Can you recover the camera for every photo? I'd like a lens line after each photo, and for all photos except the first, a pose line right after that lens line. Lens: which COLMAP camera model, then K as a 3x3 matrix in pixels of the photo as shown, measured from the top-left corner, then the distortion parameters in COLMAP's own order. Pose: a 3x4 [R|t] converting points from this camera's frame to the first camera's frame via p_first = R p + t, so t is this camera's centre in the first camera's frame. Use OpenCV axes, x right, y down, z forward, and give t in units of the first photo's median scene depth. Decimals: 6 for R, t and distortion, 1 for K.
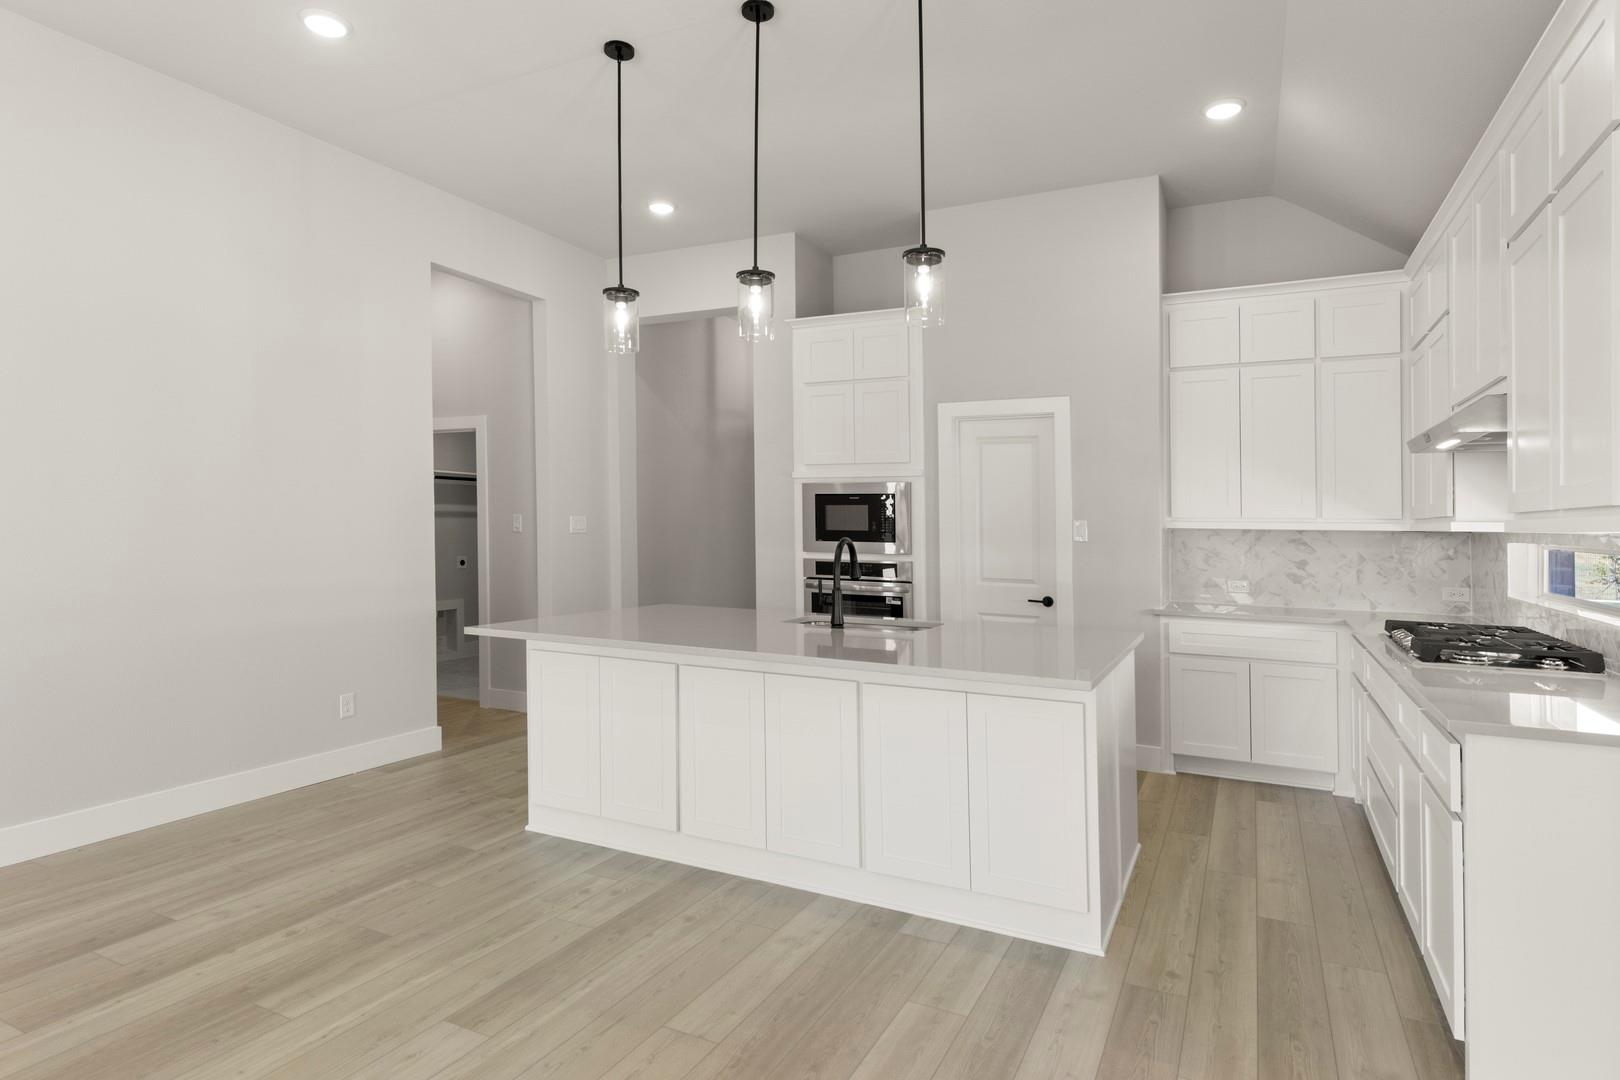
lens RADIAL K [[888.5, 0, 803.0], [0, 888.5, 522.7], [0, 0, 1]] dist [0.002935, -0.000671]
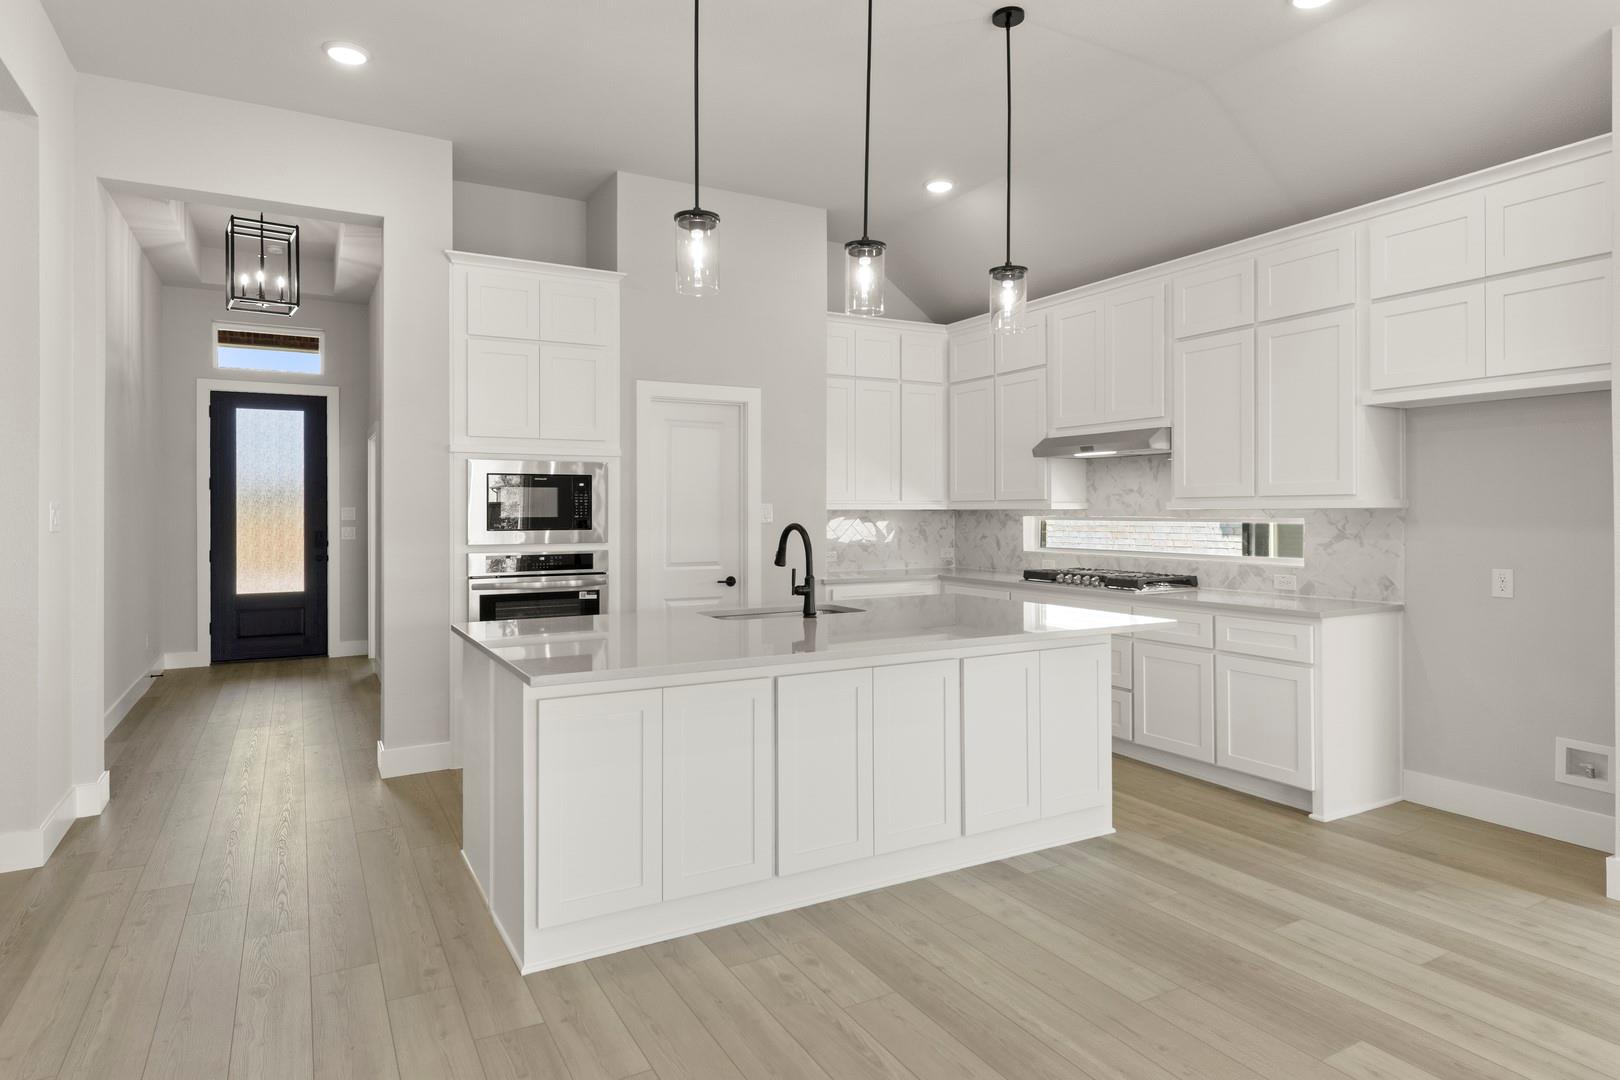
lens RADIAL K [[908.5, 0, 798.2], [0, 908.5, 507.4], [0, 0, 1]] dist [0.005422, -0.001526]
pose [[0.570773, -0.012255, 0.821017, -0.671789], [0.006976, 0.999925, 0.010075, -0.010376], [-0.821078, -0.000023, 0.570815, 0.392594]]
